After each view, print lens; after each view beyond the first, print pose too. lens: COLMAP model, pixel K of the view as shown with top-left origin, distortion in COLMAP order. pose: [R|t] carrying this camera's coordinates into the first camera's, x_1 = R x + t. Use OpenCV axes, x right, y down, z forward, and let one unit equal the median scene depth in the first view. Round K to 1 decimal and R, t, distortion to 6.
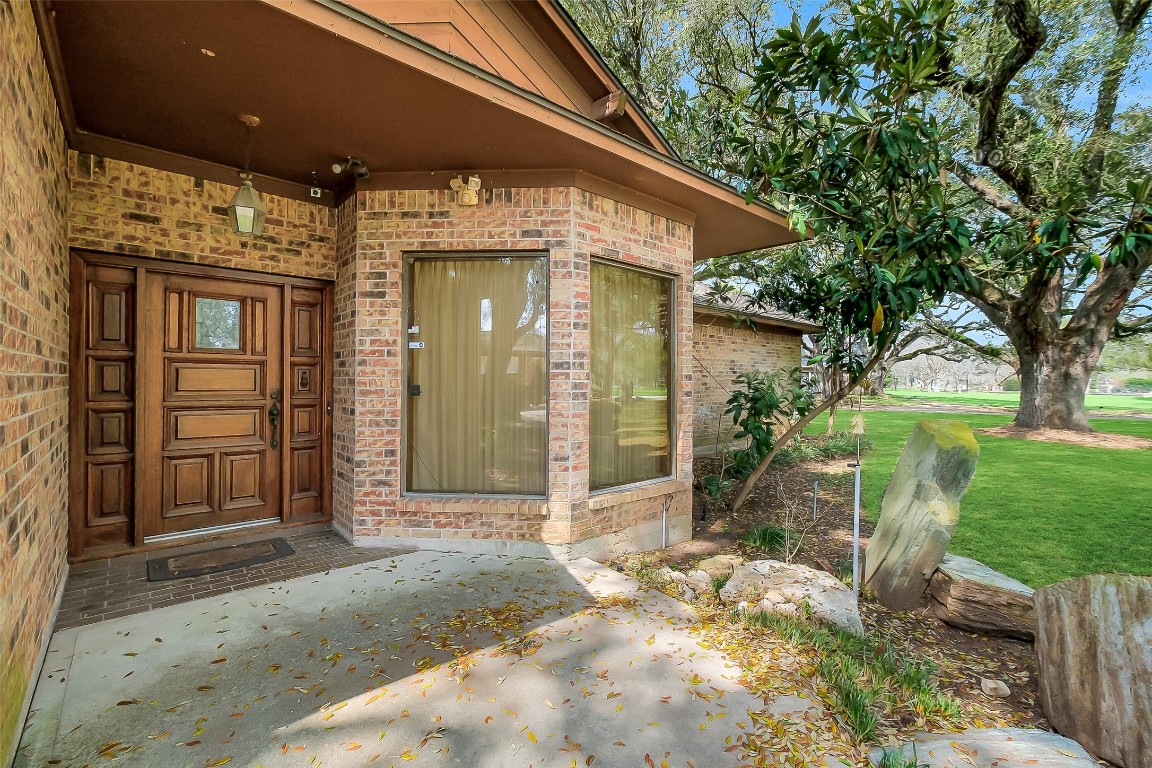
lens RADIAL K [[507.5, 0, 576.0], [0, 507.5, 384.0], [0, 0, 1]] dist [0.003057, 0.000271]
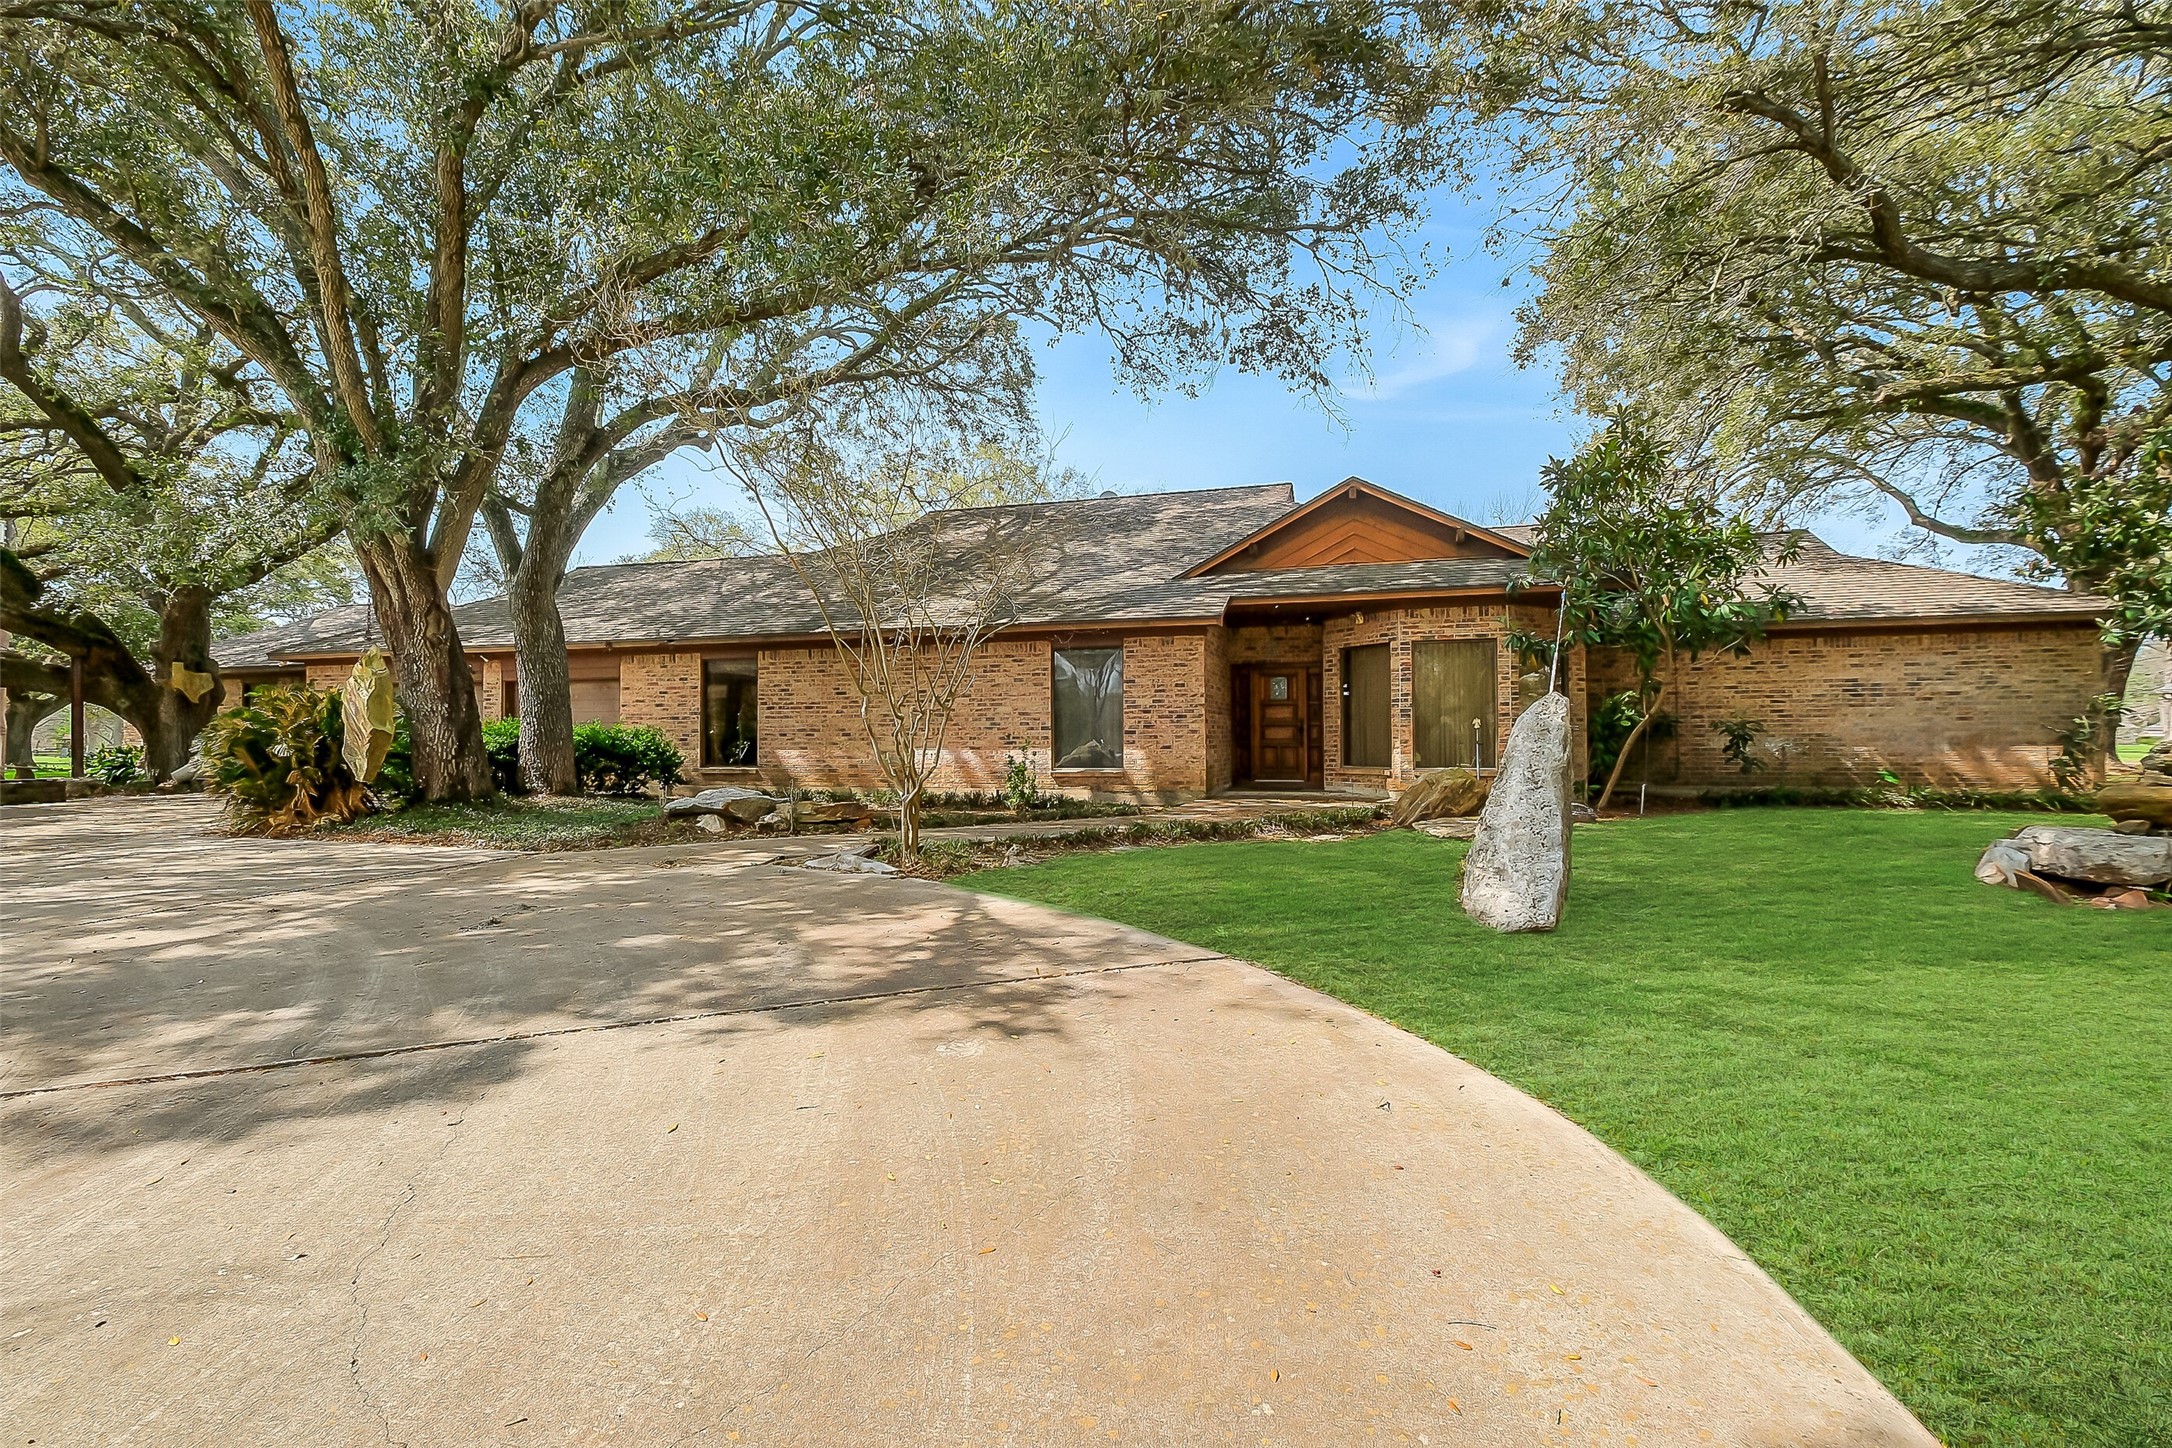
lens RADIAL K [[952.9, 0, 1086.0], [0, 952.9, 724.0], [0, 0, 1]] dist [-0.000095, 0.000060]
pose [[0.518772, -0.021465, -0.854643, 2.424958], [0.007225, 0.999759, -0.020724, 0.117925], [0.854882, 0.004576, 0.518803, -1.883081]]
